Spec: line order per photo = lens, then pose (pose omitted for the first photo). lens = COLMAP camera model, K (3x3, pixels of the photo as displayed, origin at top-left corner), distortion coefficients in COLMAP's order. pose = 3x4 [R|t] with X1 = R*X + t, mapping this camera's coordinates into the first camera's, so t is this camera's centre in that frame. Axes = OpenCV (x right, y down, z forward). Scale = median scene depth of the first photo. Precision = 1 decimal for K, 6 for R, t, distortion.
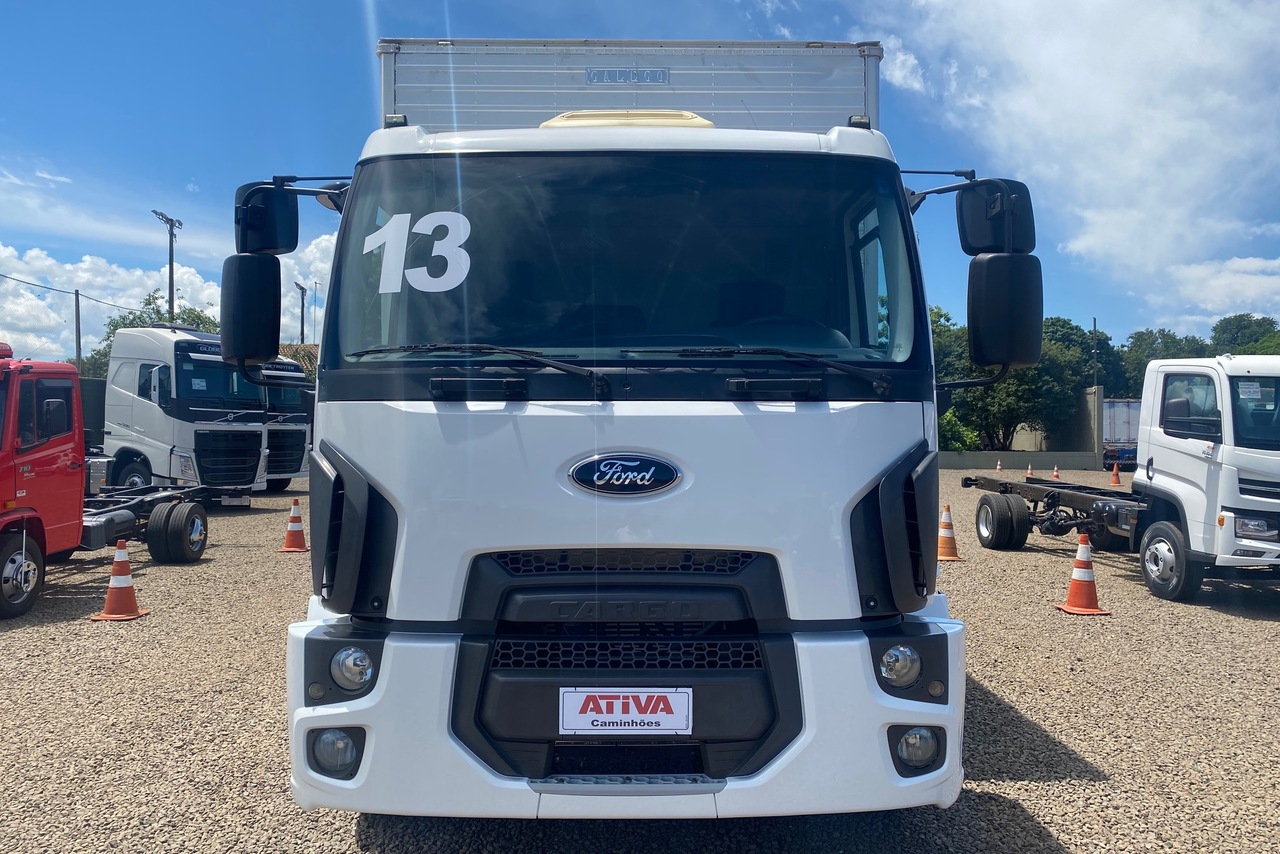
lens RADIAL K [[974.3, 0, 641.1], [0, 974.3, 427.7], [0, 0, 1]] dist [0.054655, -0.060946]
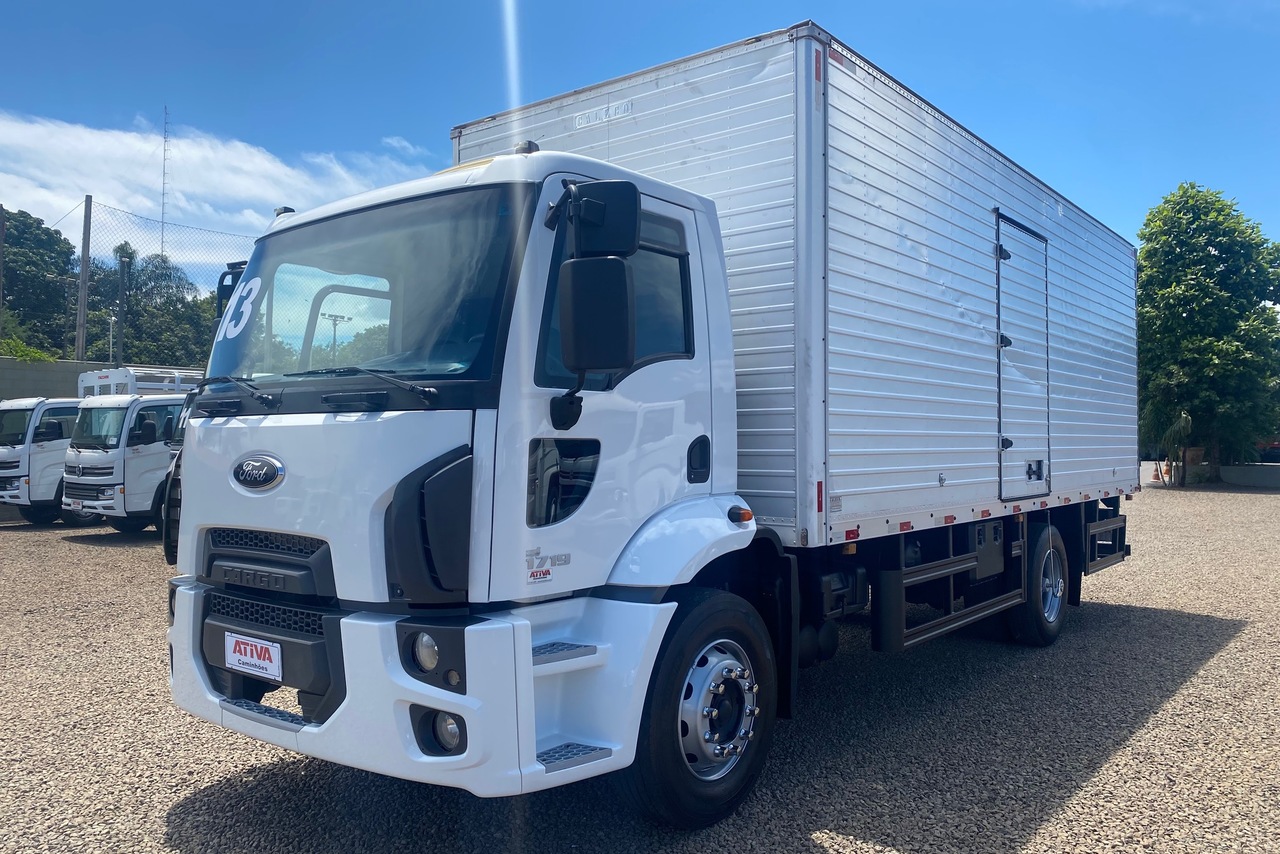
lens RADIAL K [[974.3, 0, 638.2], [0, 974.3, 432.9], [0, 0, 1]] dist [0.054655, -0.060946]
pose [[0.780107, -0.008110, -0.625594, 1.174379], [0.001255, 0.999934, -0.011398, 0.012073], [0.625645, 0.008107, 0.780066, 0.303800]]
